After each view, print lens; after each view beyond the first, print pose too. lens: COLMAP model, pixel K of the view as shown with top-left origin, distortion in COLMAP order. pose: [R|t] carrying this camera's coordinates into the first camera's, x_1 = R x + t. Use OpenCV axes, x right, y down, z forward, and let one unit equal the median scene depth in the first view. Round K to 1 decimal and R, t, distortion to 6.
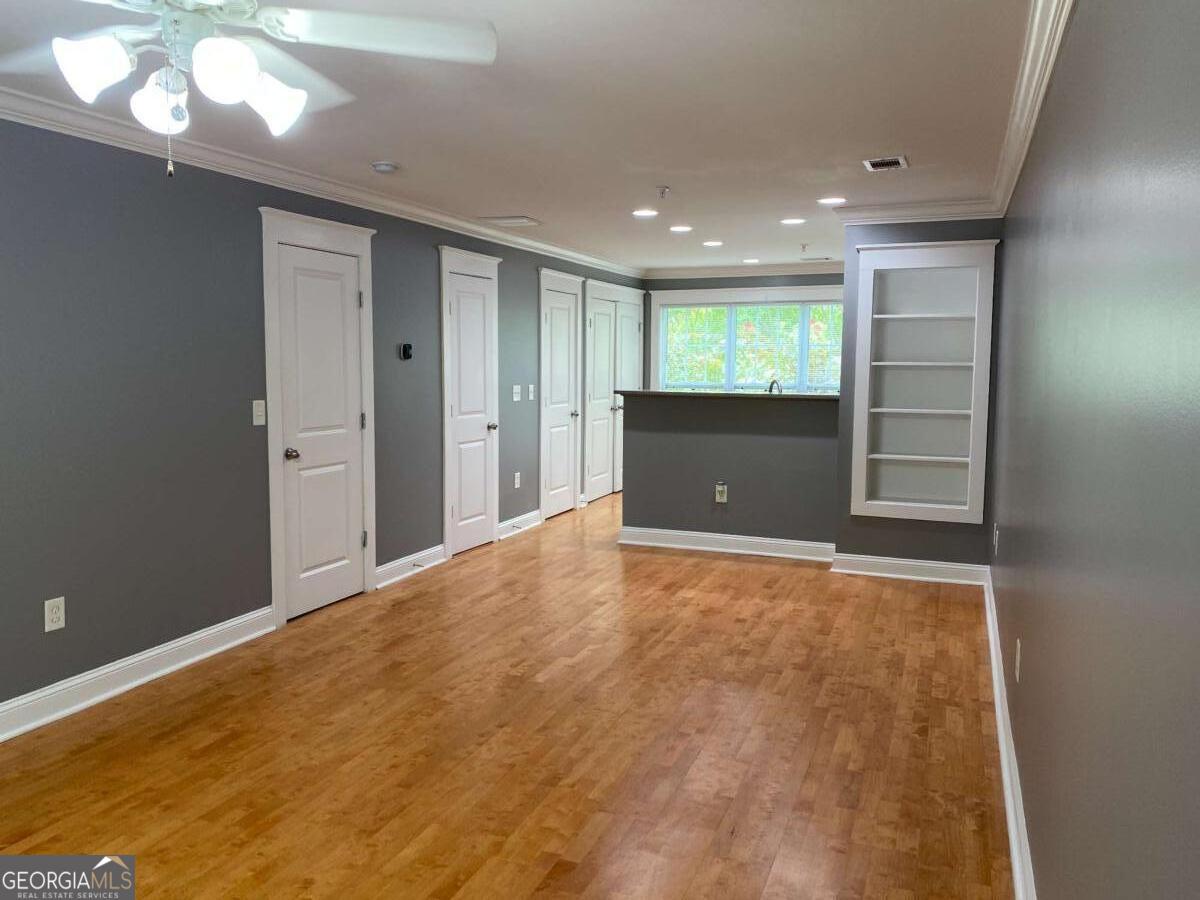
lens RADIAL K [[931.1, 0, 600.0], [0, 931.1, 450.0], [0, 0, 1]] dist [0.012887, -0.004552]
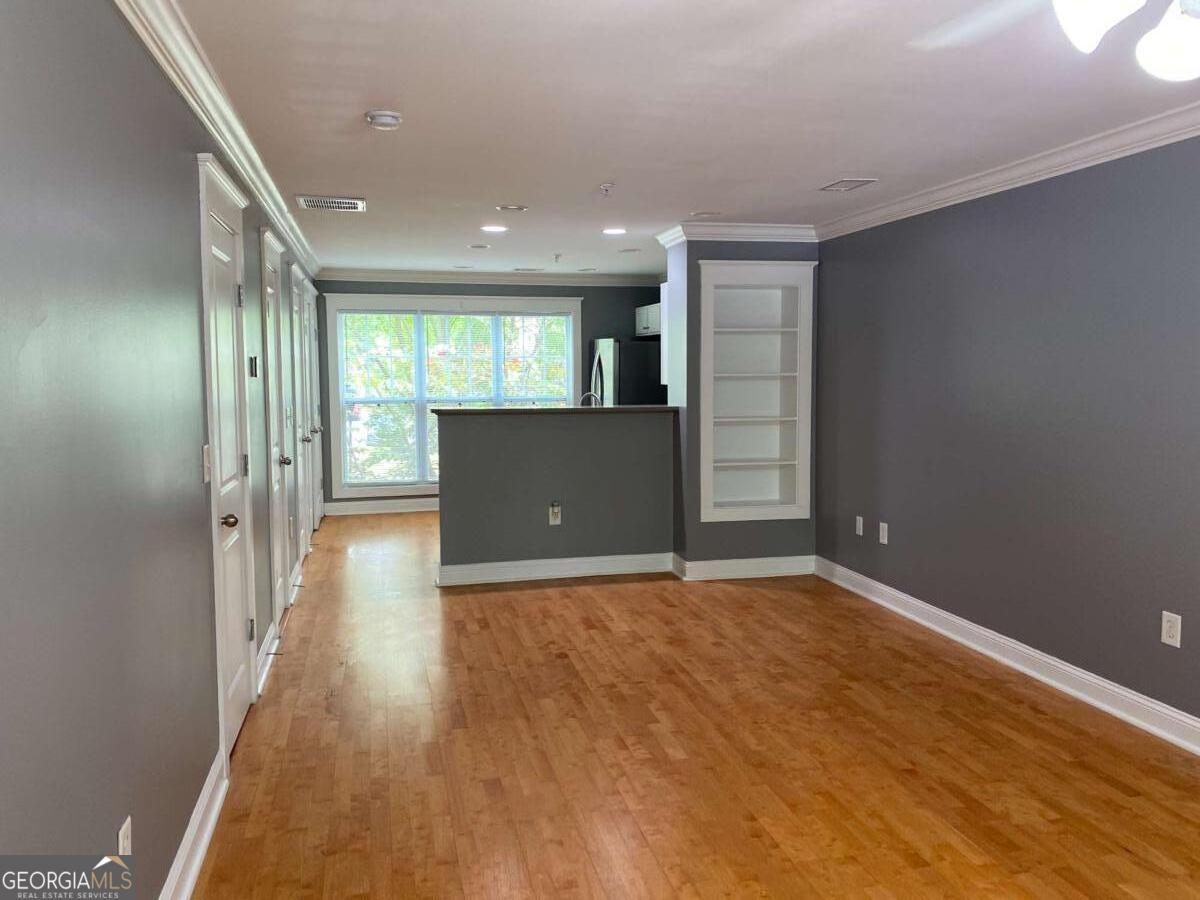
lens RADIAL K [[931.1, 0, 600.0], [0, 931.1, 450.0], [0, 0, 1]] dist [0.012887, -0.004552]
pose [[0.813876, -0.064389, 0.577460, -0.535539], [0.067297, 0.997598, 0.016388, -0.045313], [-0.577128, 0.025524, 0.816255, 0.303382]]
